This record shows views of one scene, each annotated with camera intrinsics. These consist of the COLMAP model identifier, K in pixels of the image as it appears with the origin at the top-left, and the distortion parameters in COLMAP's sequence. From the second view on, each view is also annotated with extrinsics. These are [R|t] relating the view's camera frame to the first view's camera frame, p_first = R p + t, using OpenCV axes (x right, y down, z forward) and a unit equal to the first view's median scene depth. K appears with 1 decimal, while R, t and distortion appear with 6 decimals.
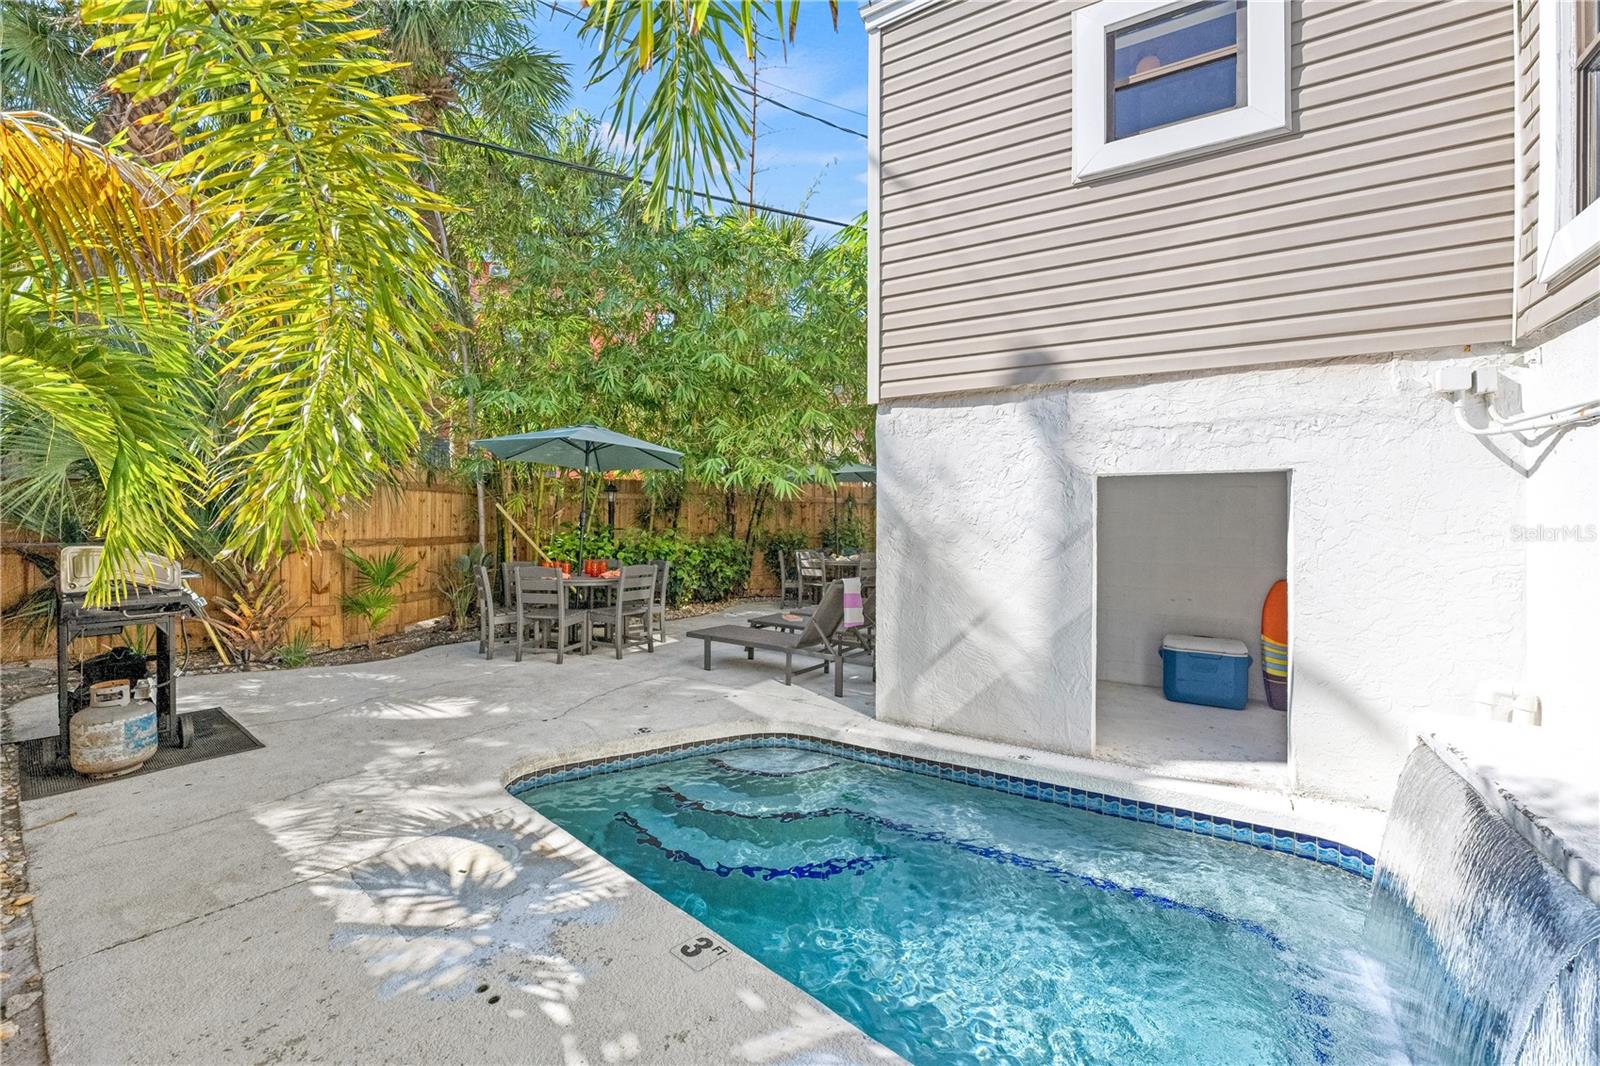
lens RADIAL K [[634.9, 0, 803.6], [0, 634.9, 524.0], [0, 0, 1]] dist [-0.001202, 0.000311]
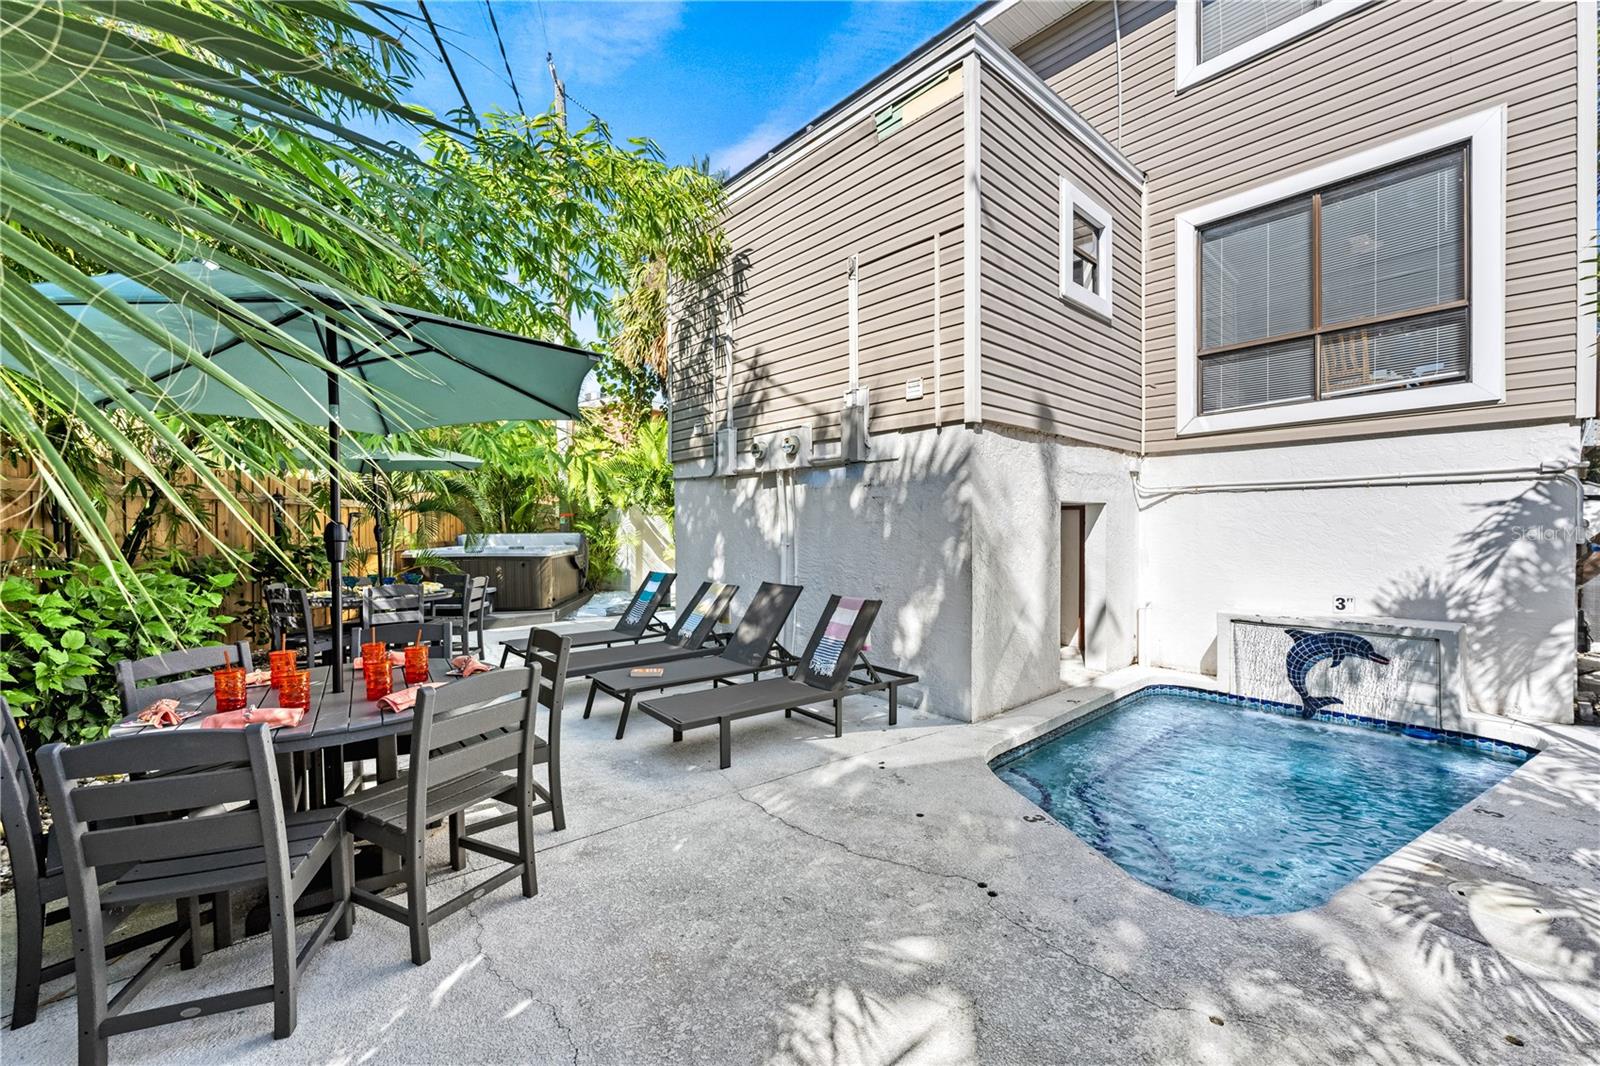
lens RADIAL K [[634.9, 0, 801.9], [0, 634.9, 527.0], [0, 0, 1]] dist [-0.001202, 0.000311]
pose [[0.302887, -0.004278, 0.953017, -1.427073], [0.008197, 0.999965, 0.001884, -0.025814], [-0.952991, 0.007242, 0.302911, 1.417183]]
